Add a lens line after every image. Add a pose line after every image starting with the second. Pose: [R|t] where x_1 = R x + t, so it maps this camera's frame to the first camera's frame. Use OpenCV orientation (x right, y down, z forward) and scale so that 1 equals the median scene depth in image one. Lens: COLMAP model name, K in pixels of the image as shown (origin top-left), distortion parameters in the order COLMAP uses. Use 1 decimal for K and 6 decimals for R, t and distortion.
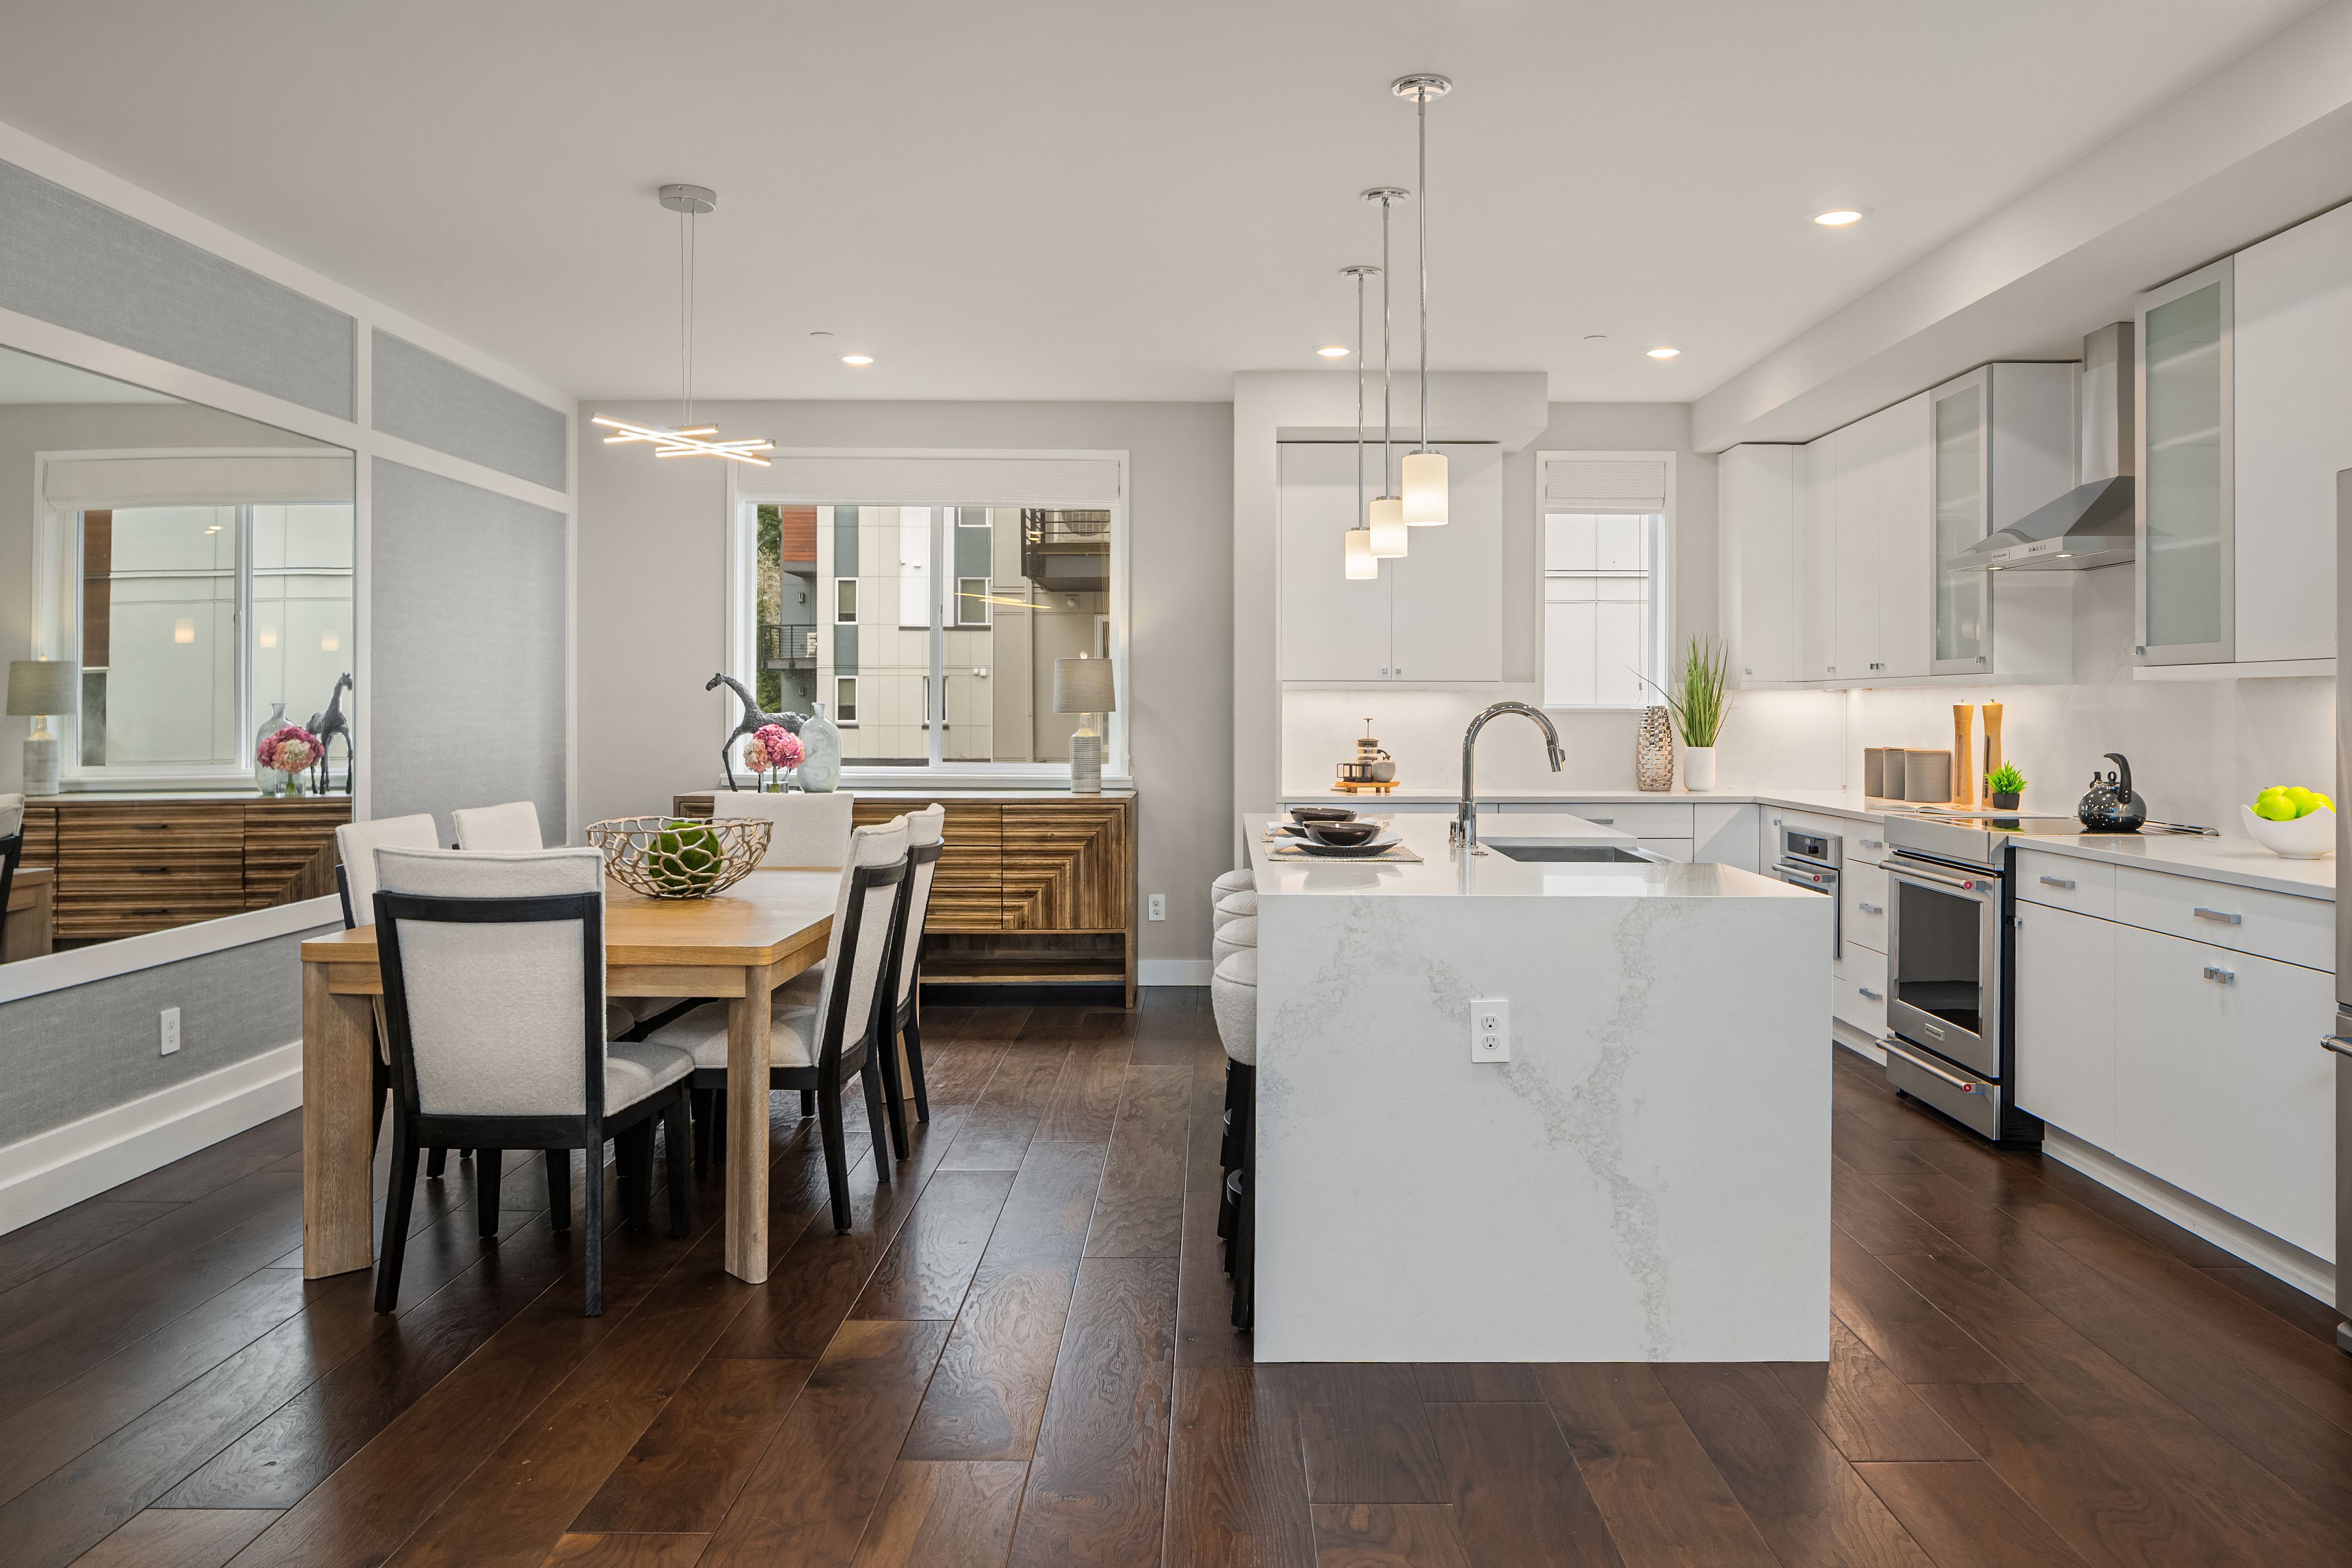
lens RADIAL K [[1599.4, 0, 1192.2], [0, 1599.4, 721.6], [0, 0, 1]] dist [-0.001991, -0.000569]
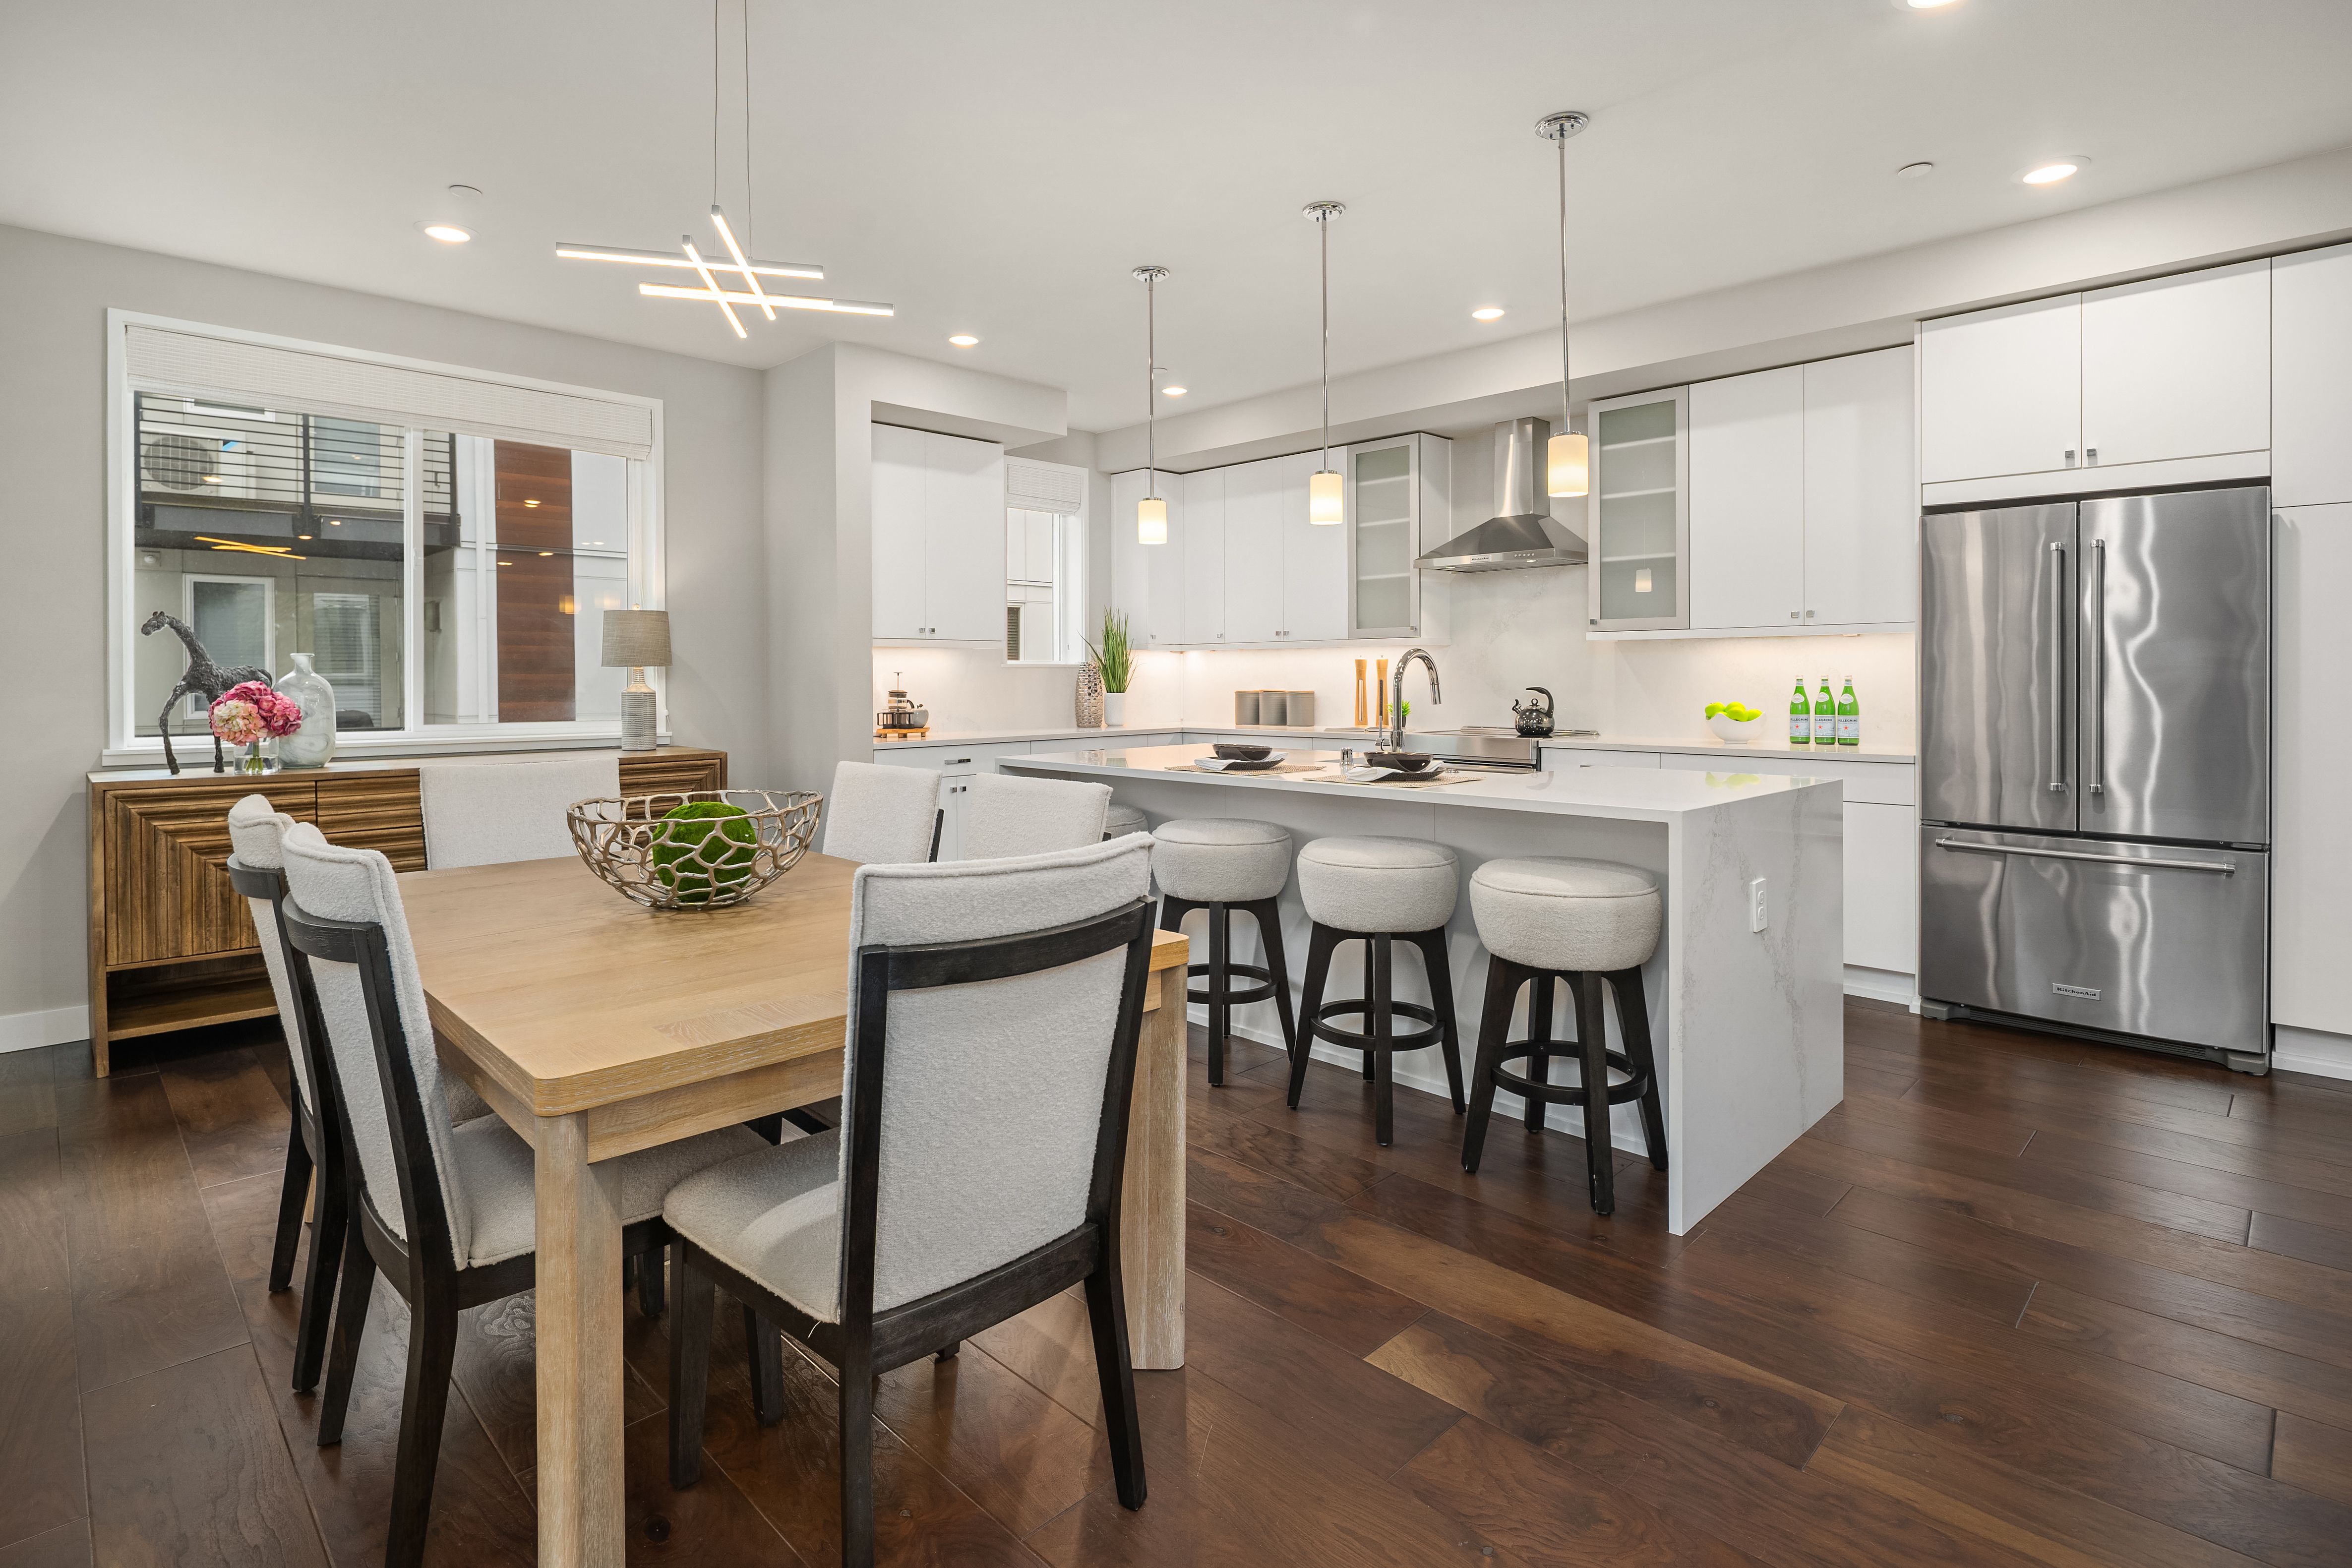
lens RADIAL K [[1150.1, 0, 1179.2], [0, 1150.1, 687.5], [0, 0, 1]] dist [-0.000070, -0.000120]
pose [[0.715153, -0.012334, 0.698859, -0.332356], [0.010688, 0.999920, 0.006711, 0.005834], [-0.698887, 0.002670, 0.715228, 0.296220]]
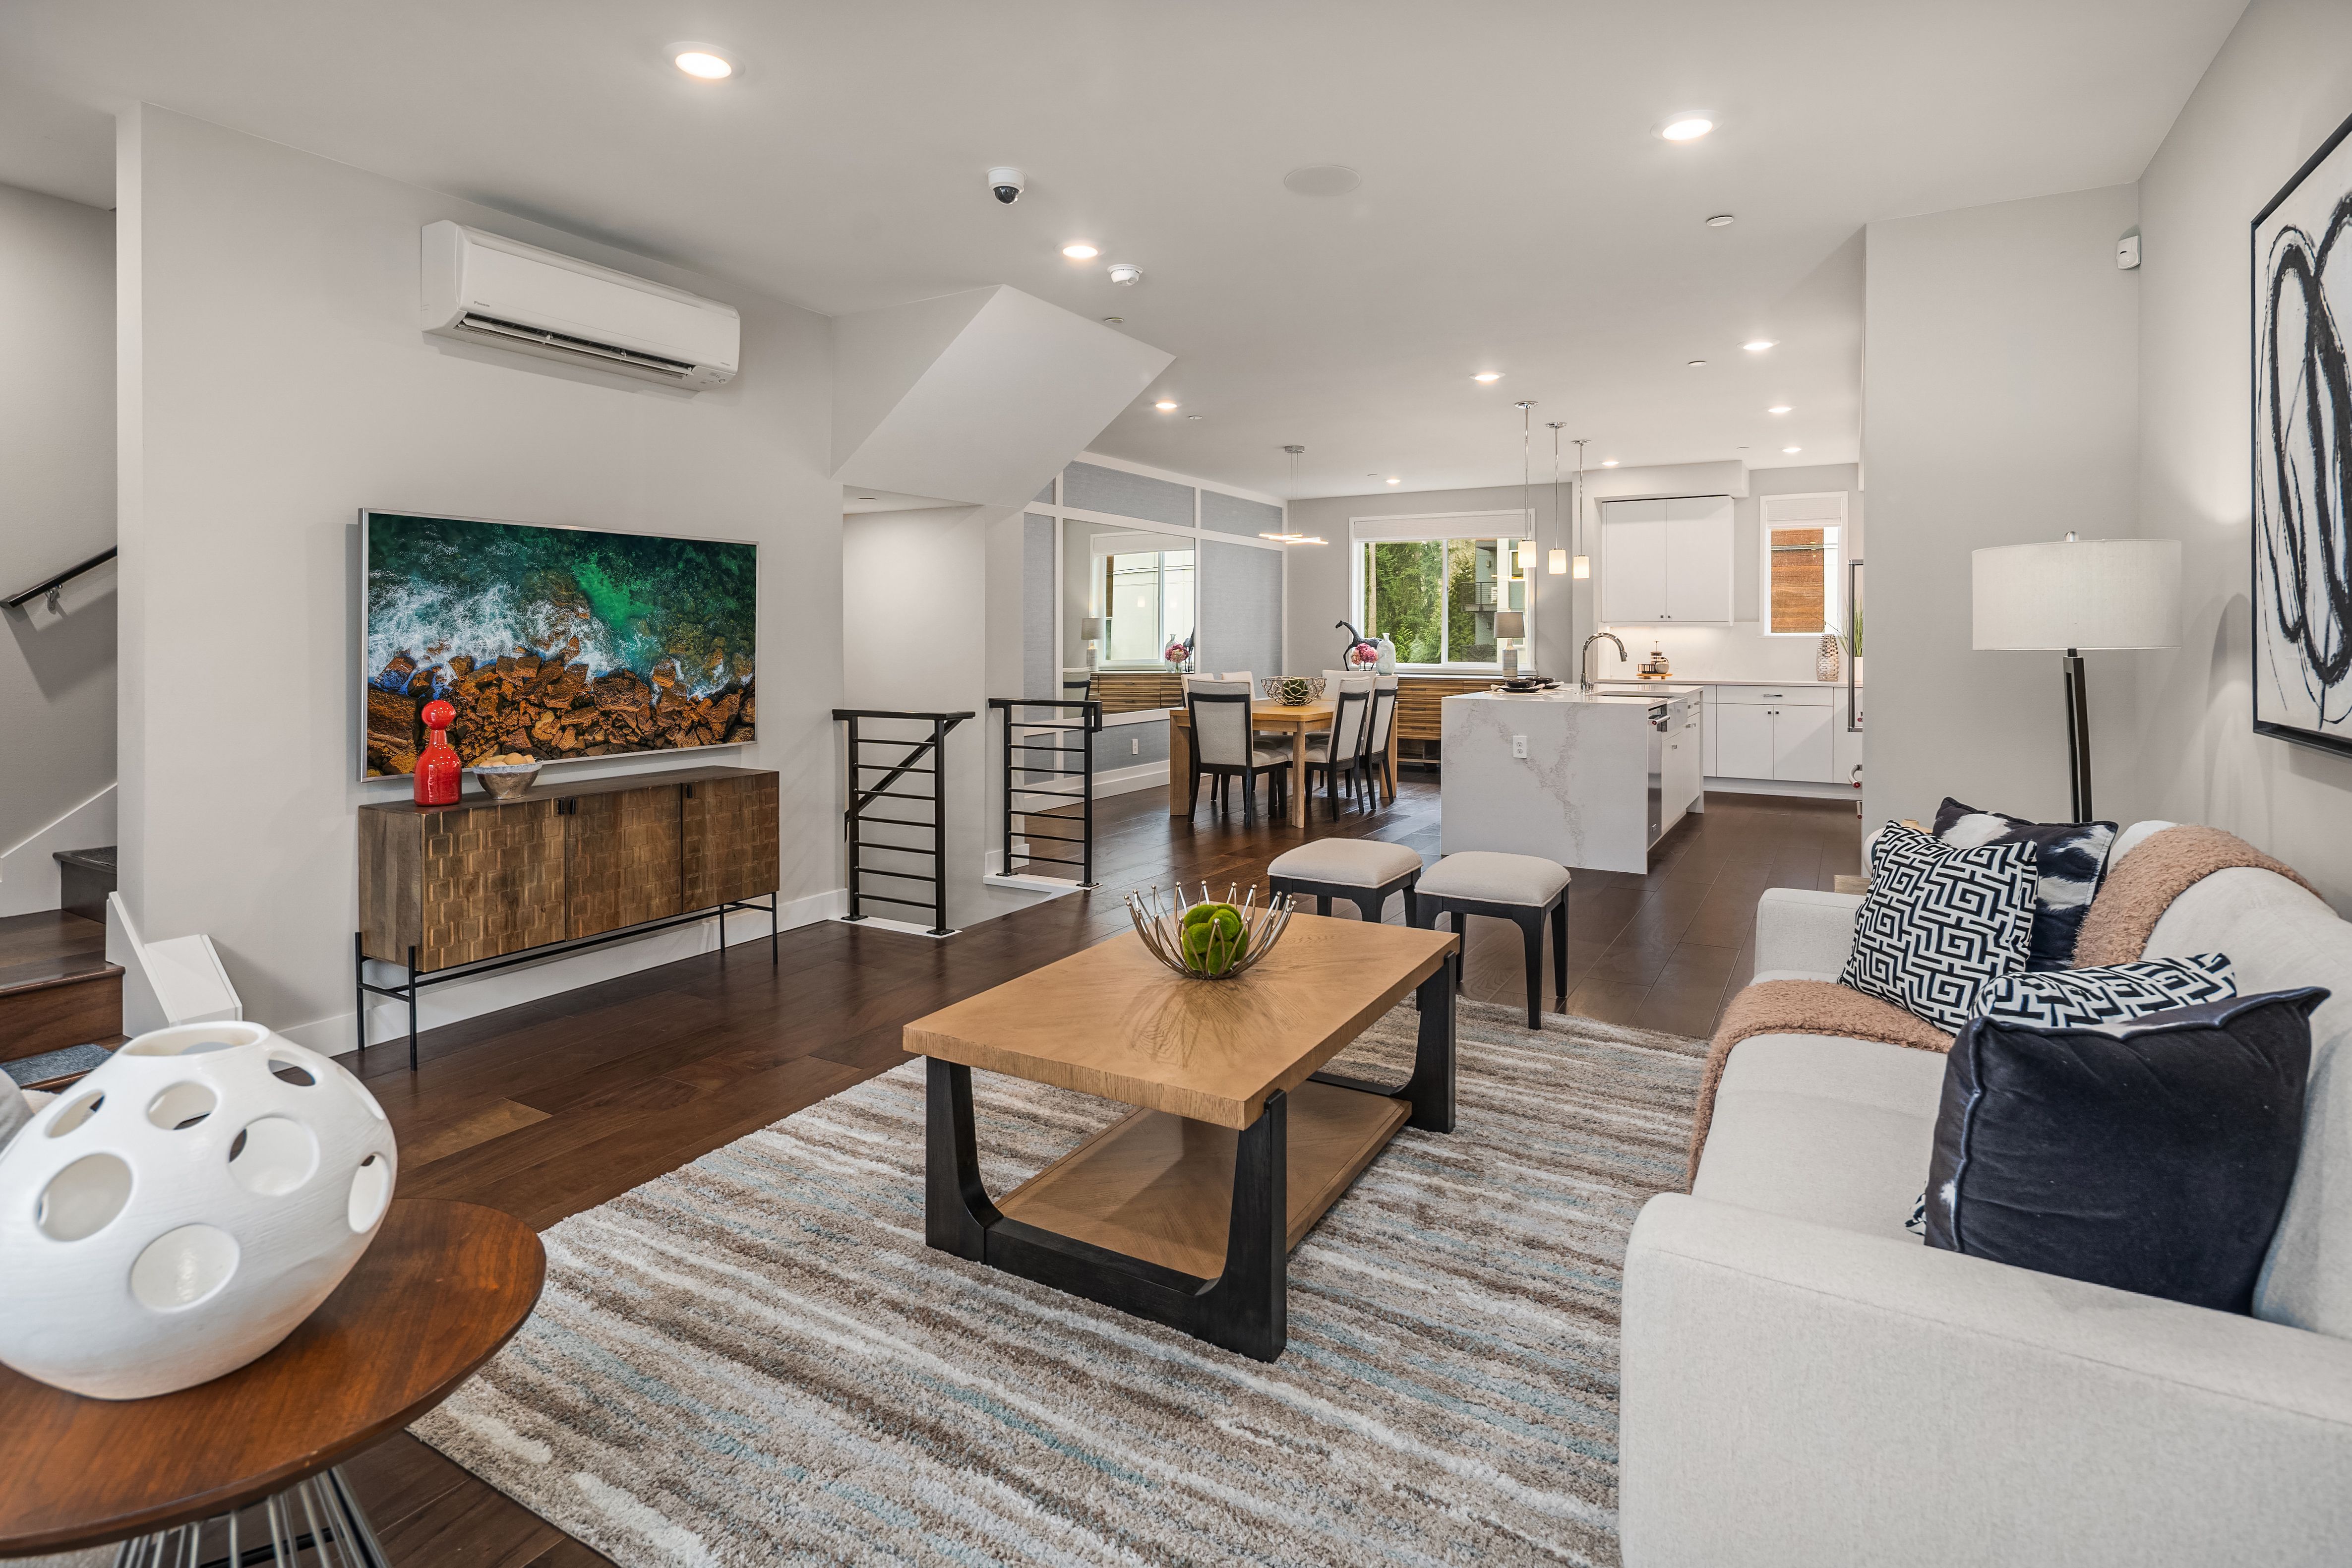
lens RADIAL K [[1150.1, 0, 1179.2], [0, 1150.1, 687.5], [0, 0, 1]] dist [-0.000070, -0.000120]
pose [[0.861277, 0.020482, -0.507722, 0.342766], [-0.002360, 0.999338, 0.036312, 0.005970], [0.508130, -0.030076, 0.860755, -0.529516]]
